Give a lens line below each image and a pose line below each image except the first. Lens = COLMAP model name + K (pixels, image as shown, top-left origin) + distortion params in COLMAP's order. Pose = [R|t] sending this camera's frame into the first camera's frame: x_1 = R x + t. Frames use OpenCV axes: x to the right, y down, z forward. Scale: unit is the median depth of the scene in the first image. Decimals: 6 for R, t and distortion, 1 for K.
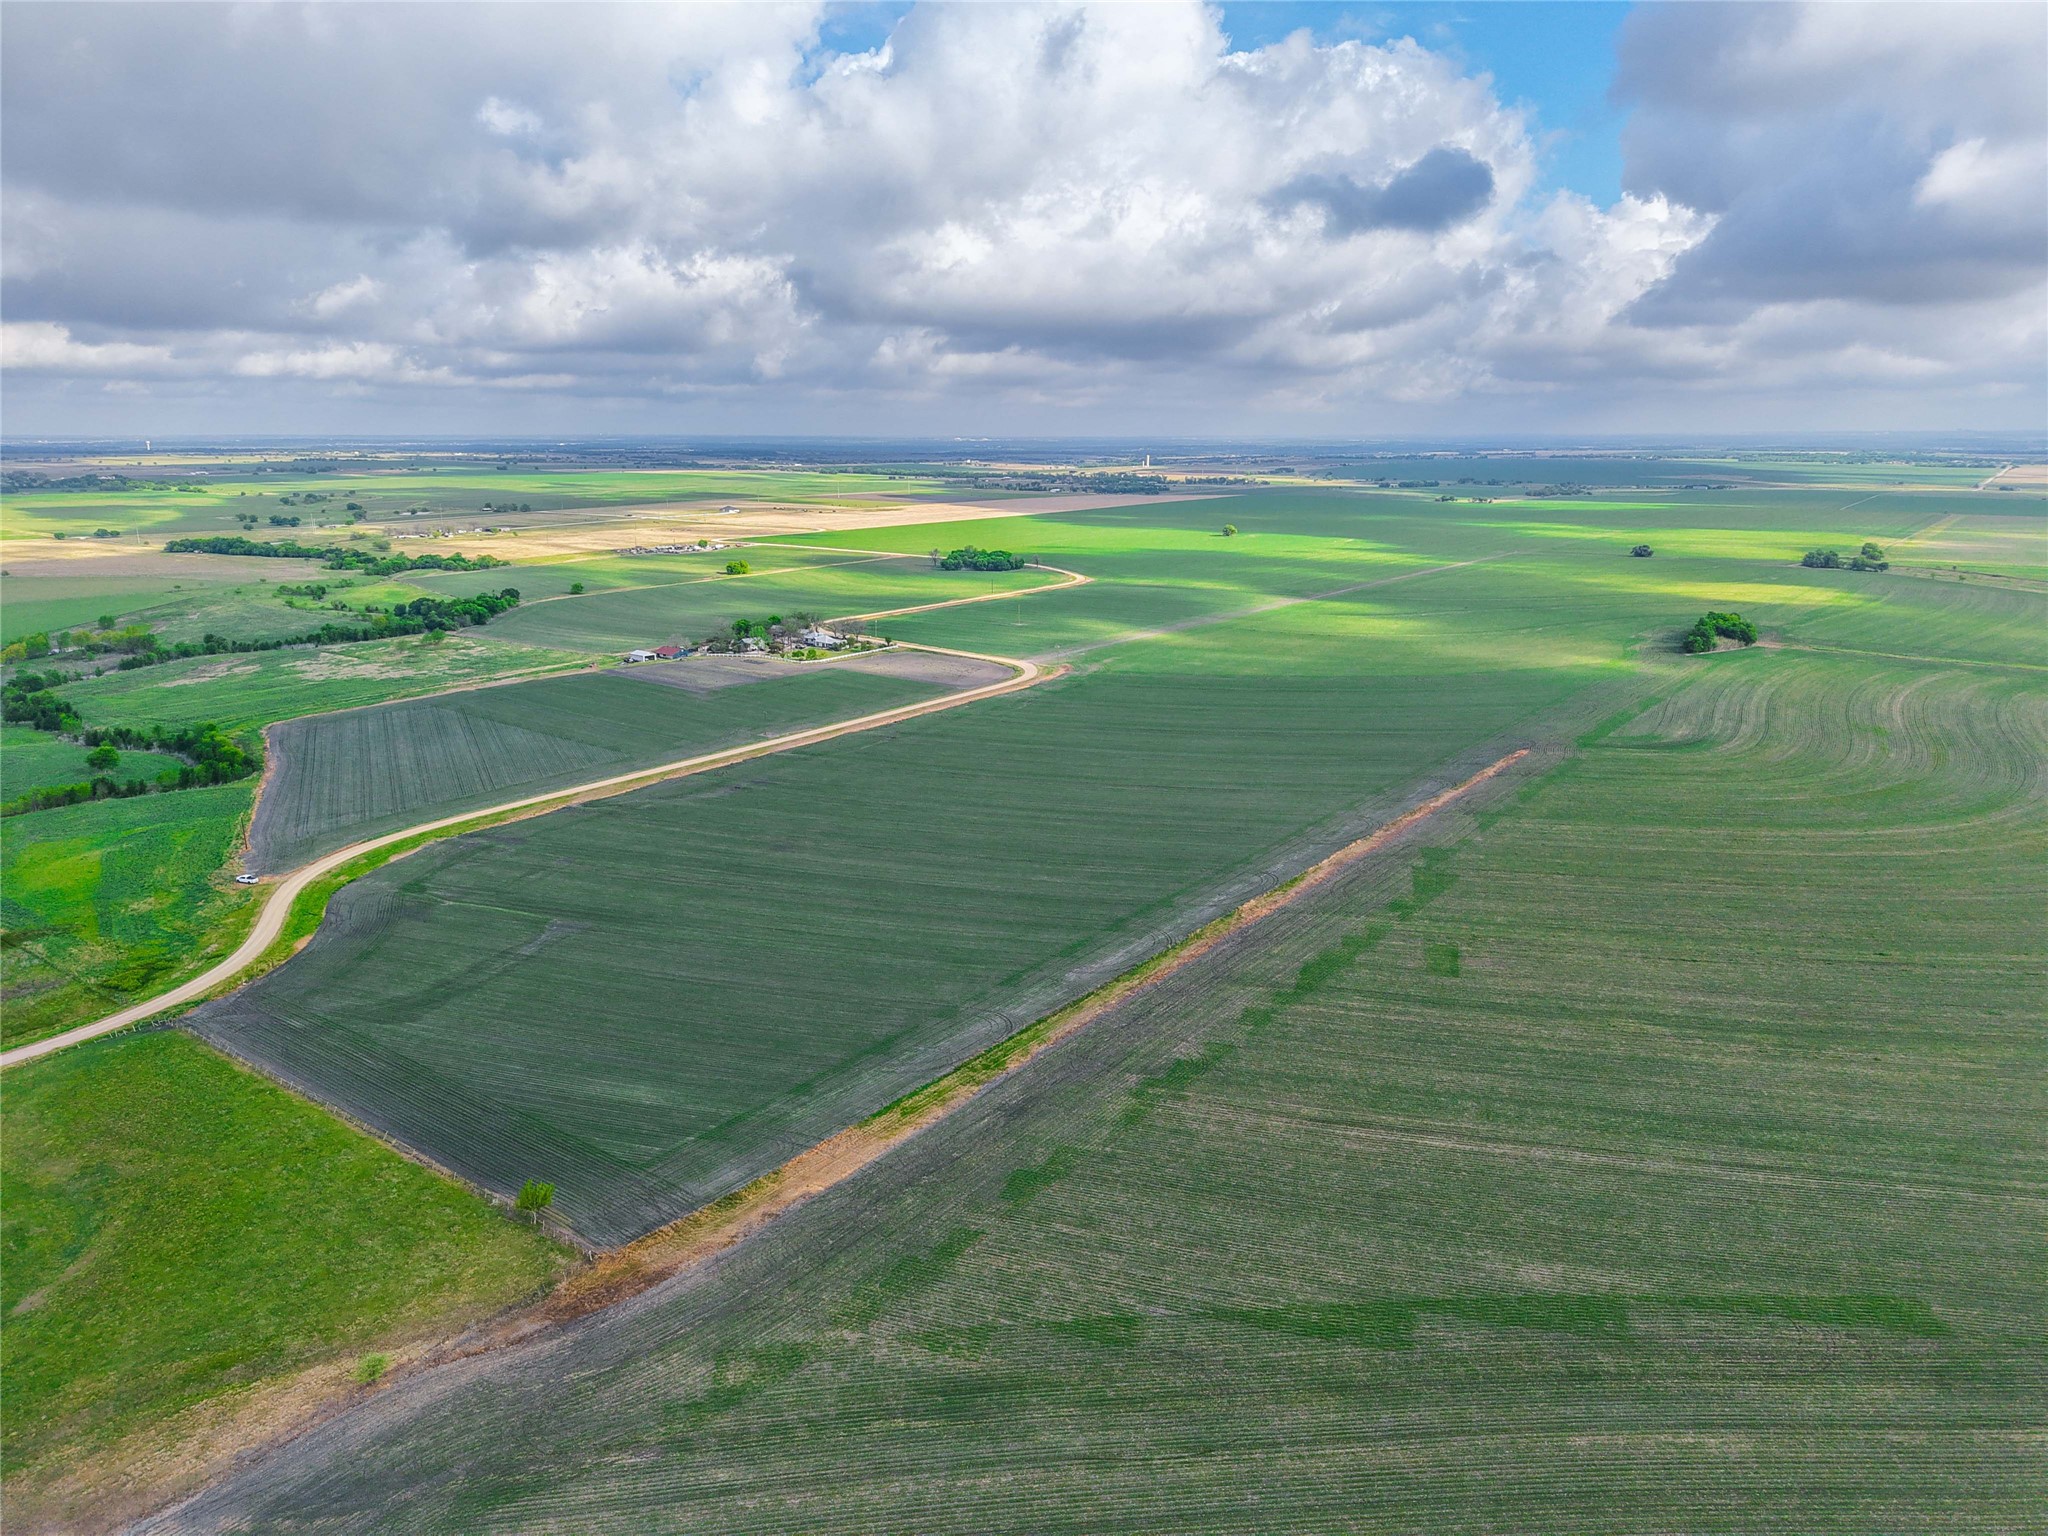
lens RADIAL K [[1382.0, 0, 1024.0], [0, 1382.0, 768.0], [0, 0, 1]] dist [0.036062, -0.048962]
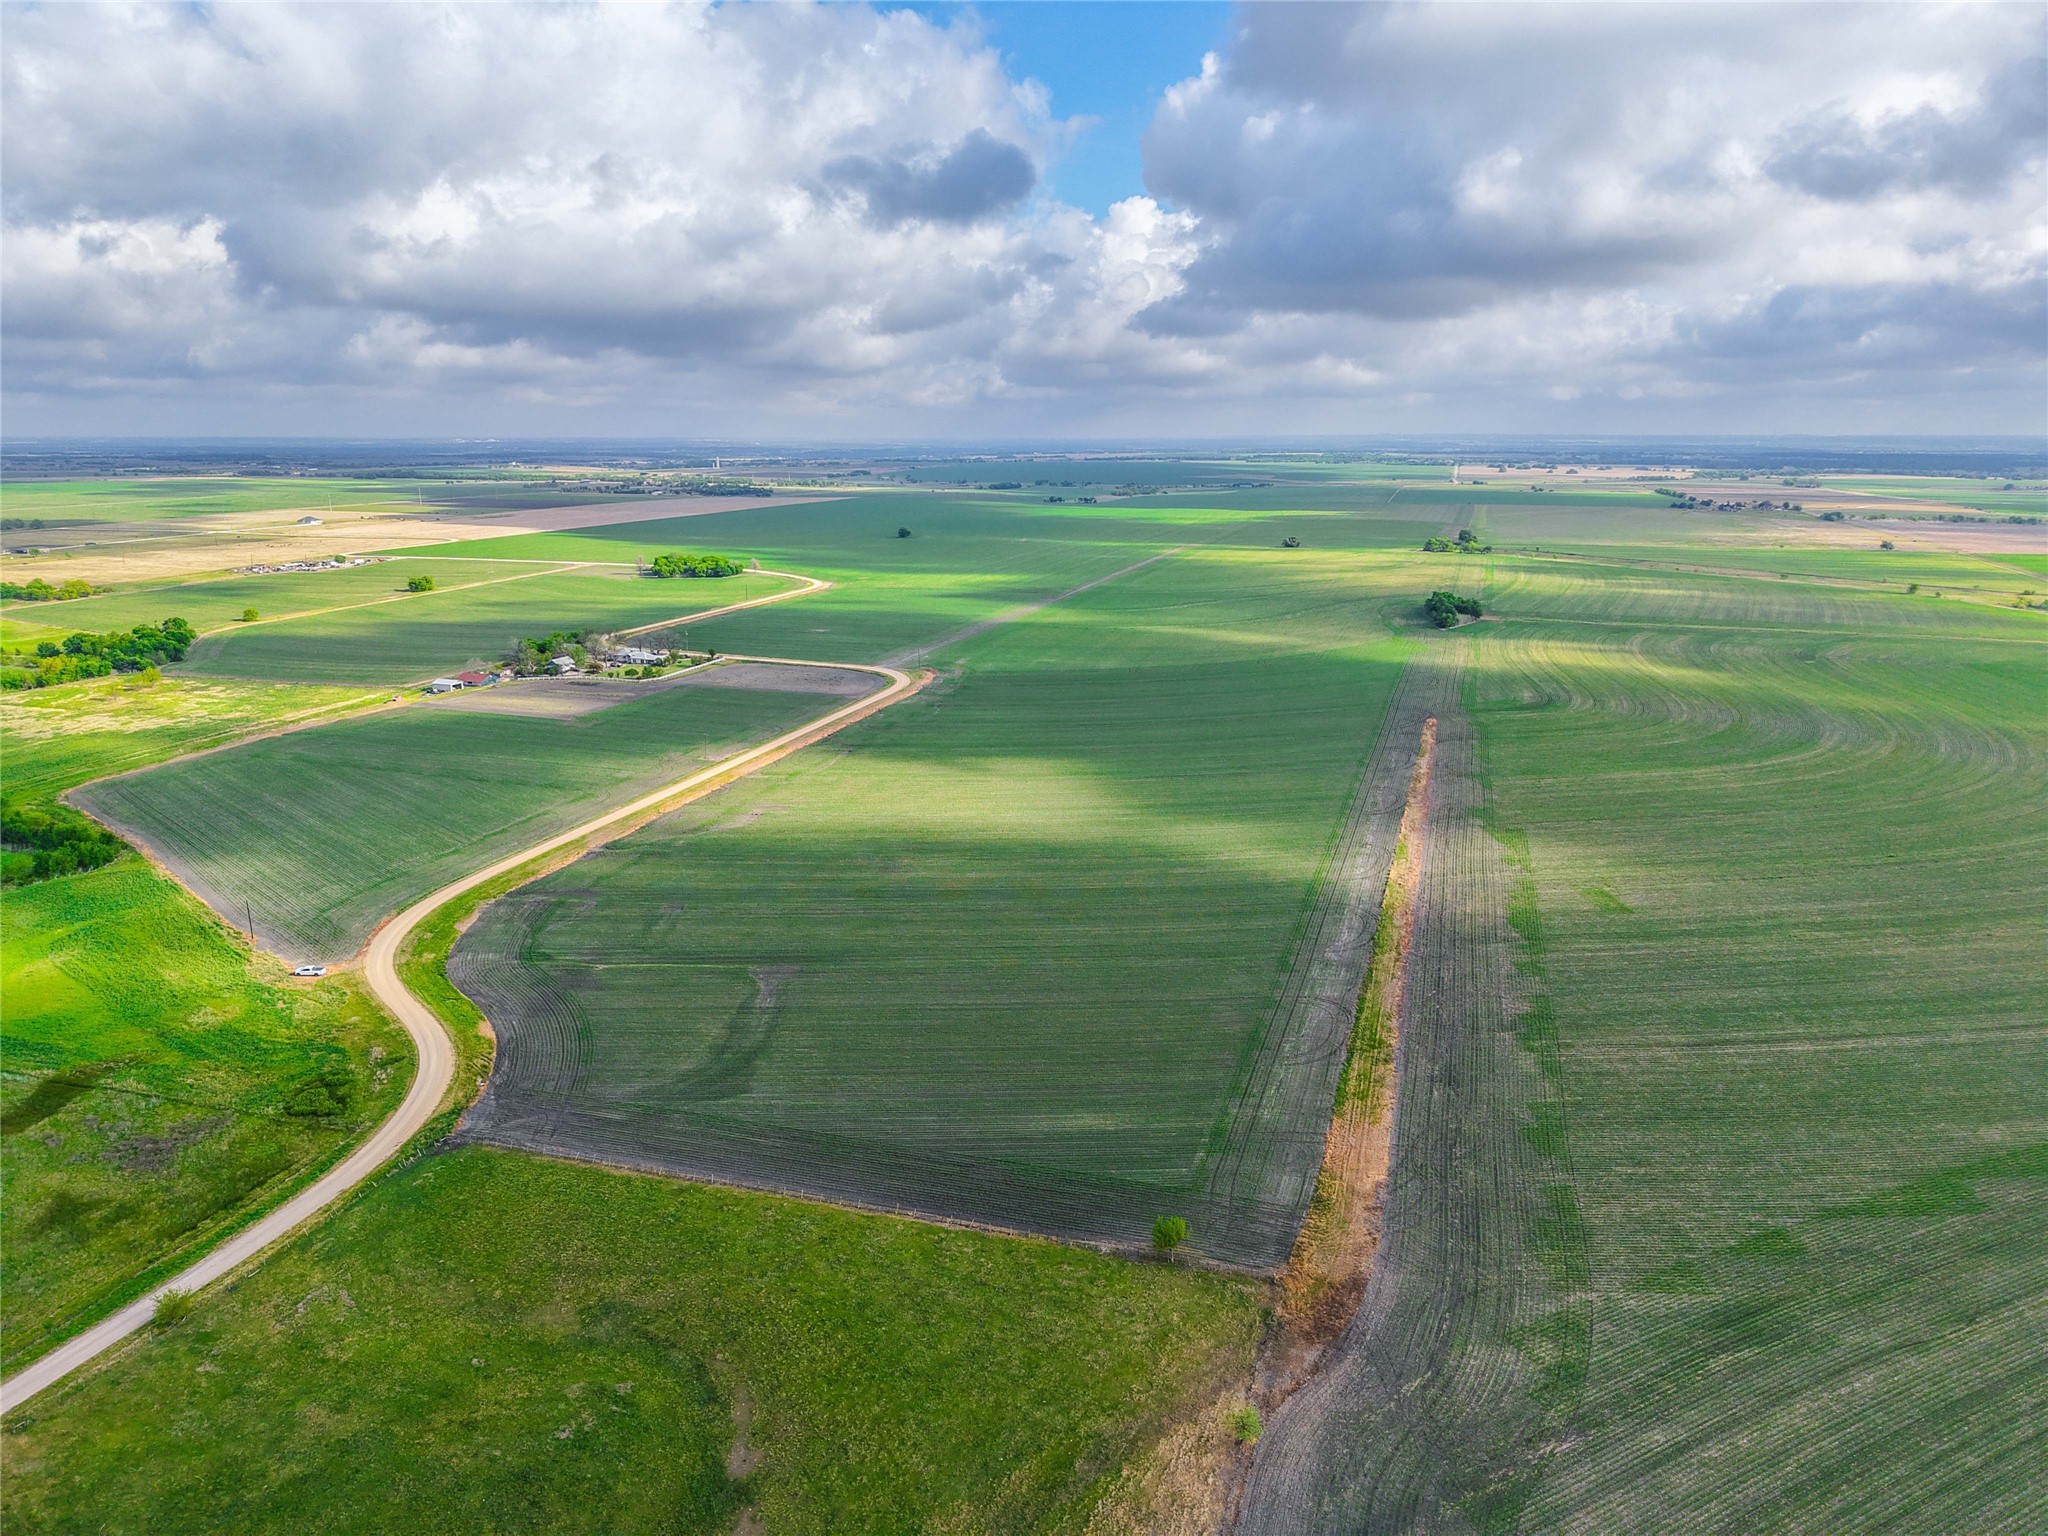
lens RADIAL K [[1392.9, 0, 1024.6], [0, 1392.9, 853.6], [0, 0, 1]] dist [0.030915, -0.034988]
pose [[0.939896, -0.098216, 0.327031, -0.405149], [0.081019, 0.994536, 0.065835, -0.007584], [-0.331711, -0.035383, 0.942717, 0.089172]]
